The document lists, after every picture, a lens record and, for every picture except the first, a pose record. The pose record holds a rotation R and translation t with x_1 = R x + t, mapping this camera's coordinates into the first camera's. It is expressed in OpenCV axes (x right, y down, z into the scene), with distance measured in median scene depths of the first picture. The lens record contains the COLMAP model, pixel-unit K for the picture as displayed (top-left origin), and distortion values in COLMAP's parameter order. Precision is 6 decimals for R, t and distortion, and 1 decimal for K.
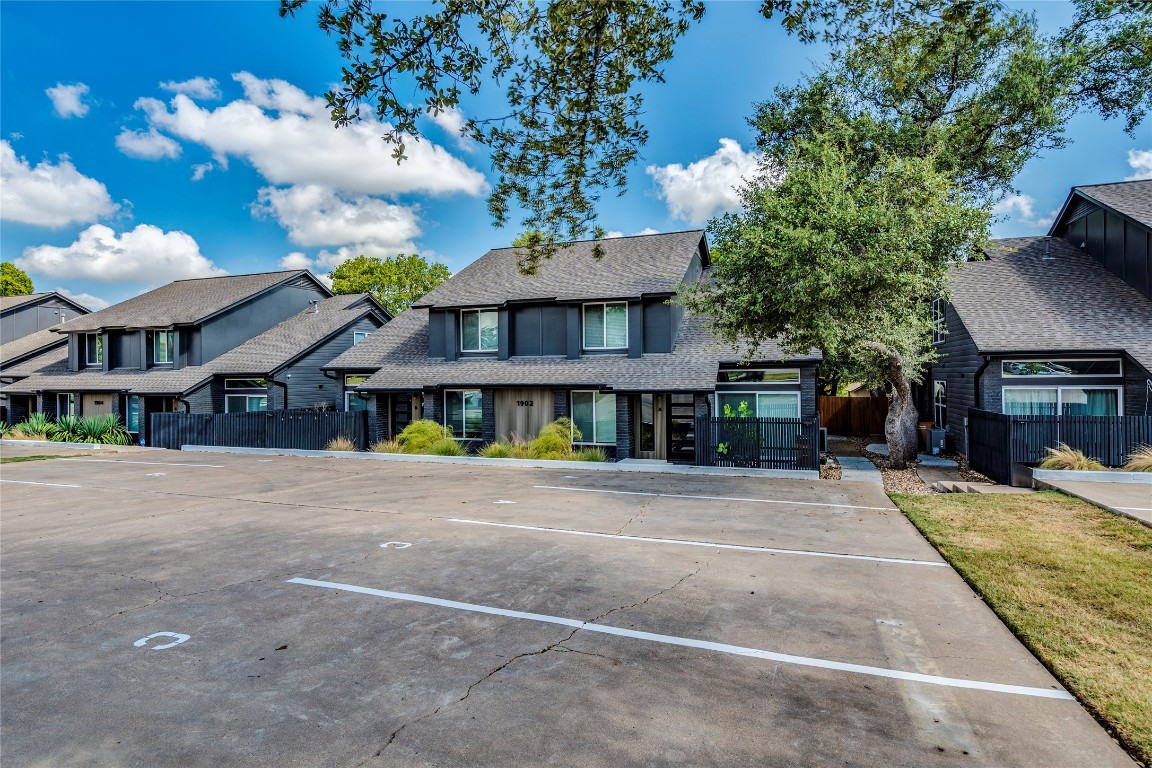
lens RADIAL K [[525.7, 0, 576.0], [0, 525.7, 384.0], [0, 0, 1]] dist [0.001500, 0.000639]
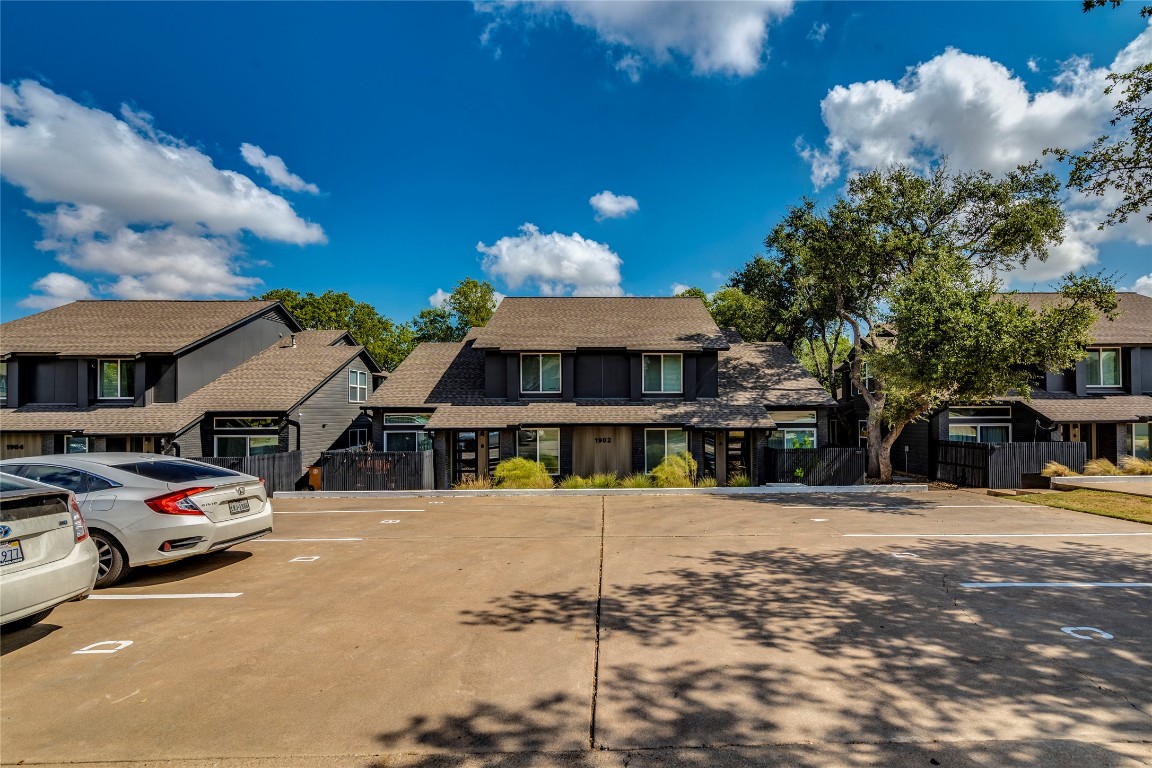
lens RADIAL K [[456.9, 0, 576.1], [0, 456.9, 419.4], [0, 0, 1]] dist [-0.001761, -0.000206]
pose [[0.940467, 0.004966, 0.339849, -0.366204], [0.001060, 0.999846, -0.017543, 0.007284], [-0.339883, 0.016859, 0.940316, 0.085296]]
